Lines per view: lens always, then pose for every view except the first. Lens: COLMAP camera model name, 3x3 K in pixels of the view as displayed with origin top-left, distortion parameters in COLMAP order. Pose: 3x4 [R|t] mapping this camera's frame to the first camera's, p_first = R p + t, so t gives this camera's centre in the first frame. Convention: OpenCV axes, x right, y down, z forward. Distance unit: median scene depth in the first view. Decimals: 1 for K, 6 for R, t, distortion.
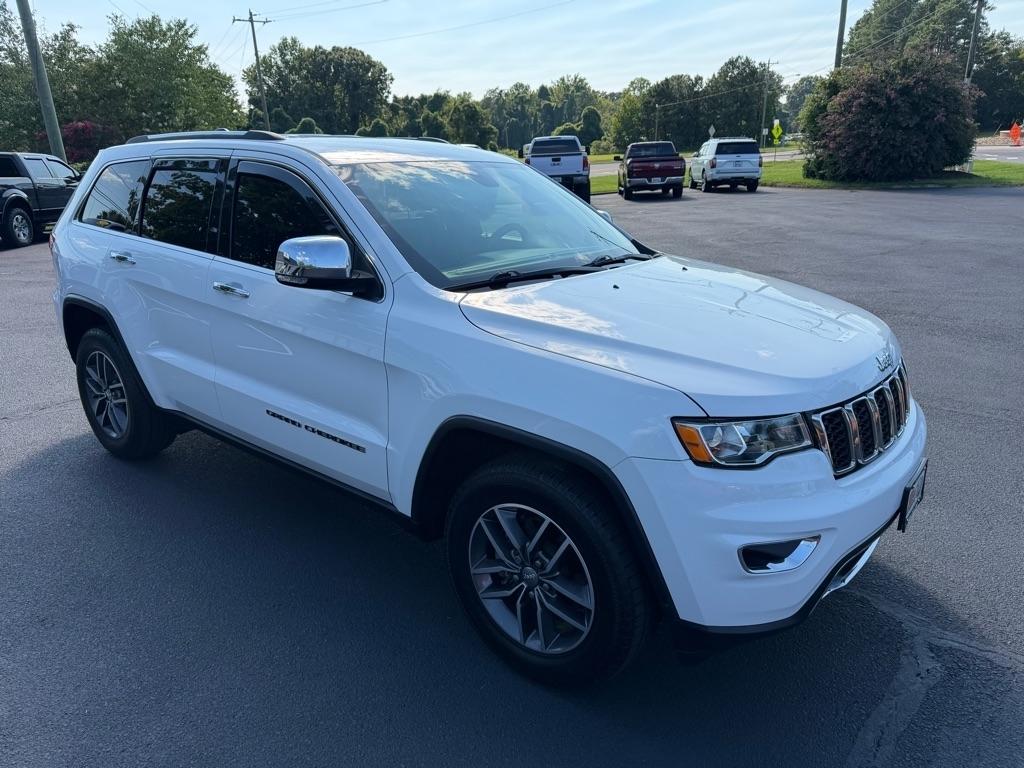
lens RADIAL K [[743.6, 0, 506.7], [0, 743.6, 384.0], [0, 0, 1]] dist [0.007044, -0.010518]
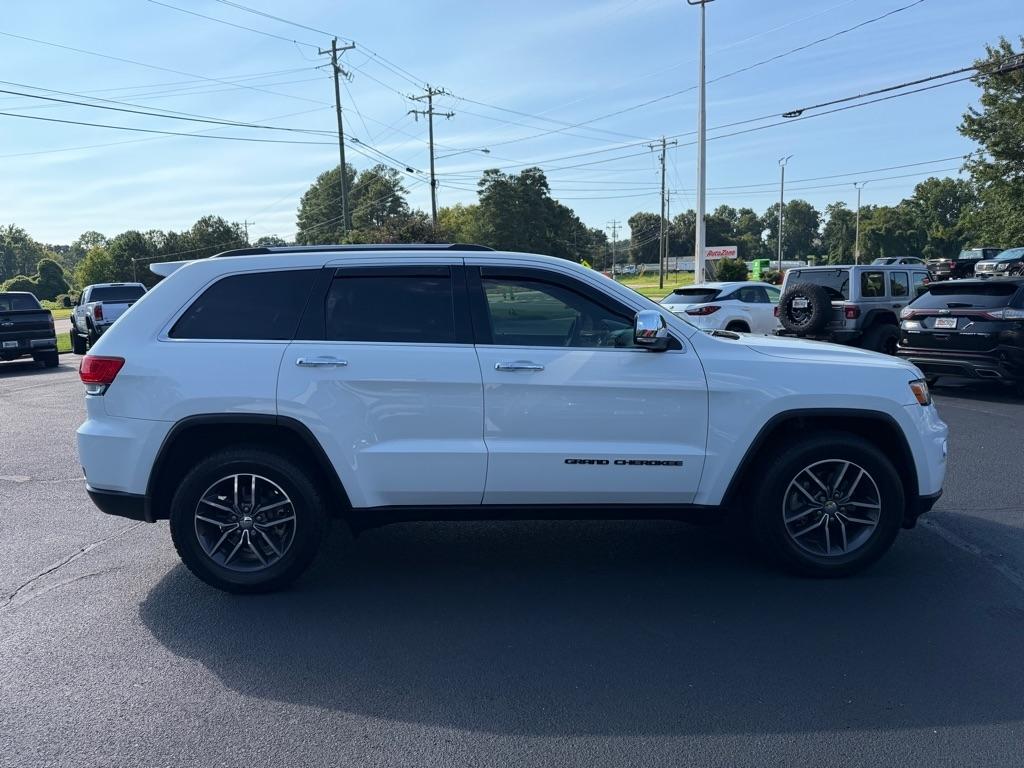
lens RADIAL K [[742.4, 0, 513.9], [0, 742.4, 385.5], [0, 0, 1]] dist [0.016876, -0.025879]
pose [[0.761278, -0.086072, 0.642687, -0.813207], [0.209921, 0.970488, -0.118683, 0.031152], [-0.613505, 0.225264, 0.756880, 0.094140]]
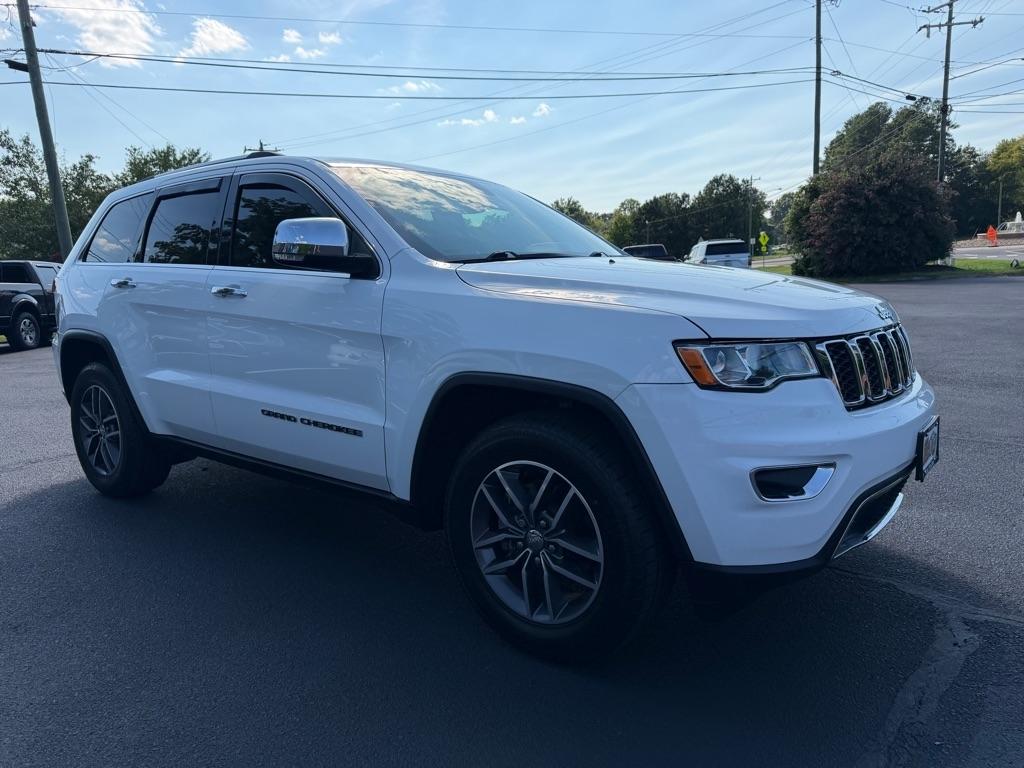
lens RADIAL K [[742.4, 0, 513.9], [0, 742.4, 385.5], [0, 0, 1]] dist [0.016876, -0.025879]
pose [[0.999626, -0.026335, 0.007313, 0.001709], [0.027139, 0.988085, -0.151500, 0.115324], [-0.003236, 0.151642, 0.988430, 0.019508]]
